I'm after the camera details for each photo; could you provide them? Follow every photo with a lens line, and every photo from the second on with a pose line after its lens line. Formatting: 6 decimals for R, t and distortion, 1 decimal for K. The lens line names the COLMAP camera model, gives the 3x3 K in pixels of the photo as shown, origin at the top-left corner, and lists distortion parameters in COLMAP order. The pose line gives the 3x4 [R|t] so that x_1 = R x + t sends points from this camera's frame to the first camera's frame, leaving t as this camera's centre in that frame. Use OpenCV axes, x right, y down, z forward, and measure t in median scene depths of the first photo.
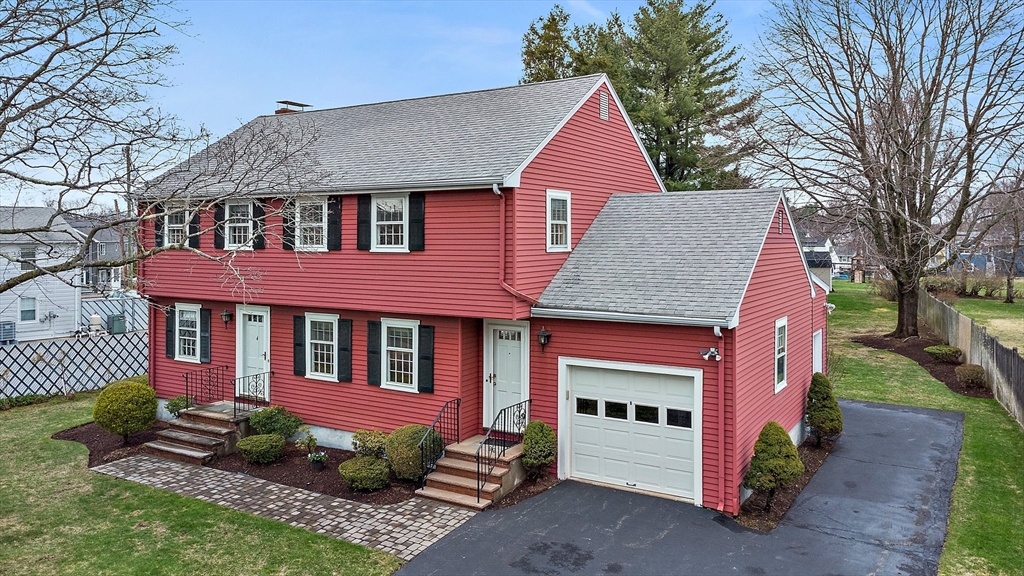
lens RADIAL K [[701.1, 0, 506.0], [0, 701.1, 288.0], [0, 0, 1]] dist [0.030176, -0.001739]
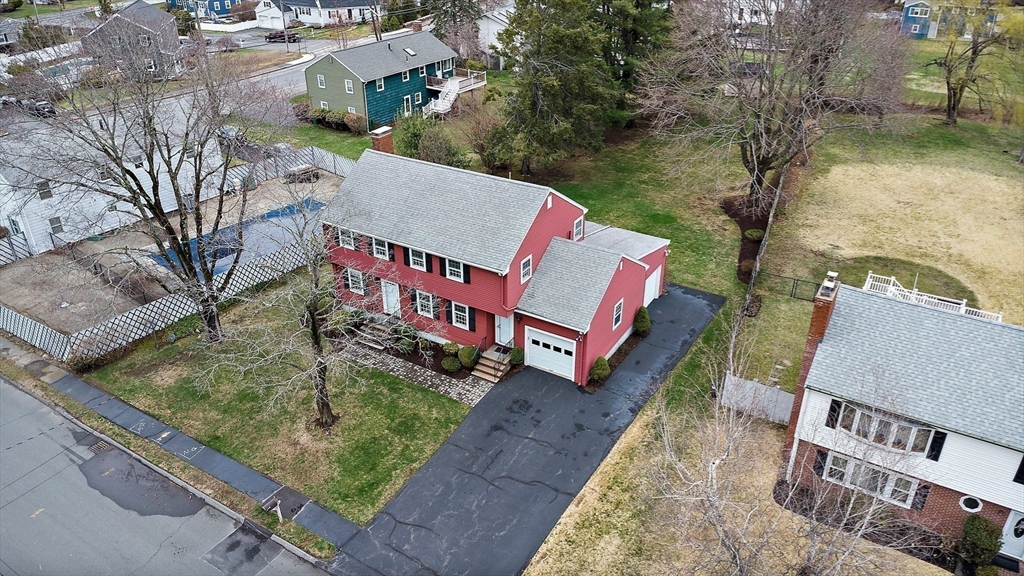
lens RADIAL K [[701.1, 0, 506.0], [0, 701.1, 288.0], [0, 0, 1]] dist [0.030176, -0.001739]
pose [[0.999957, -0.006856, -0.006210, 0.021252], [0.008998, 0.876811, 0.480751, -1.170558], [0.002149, -0.480786, 0.876835, -1.095859]]
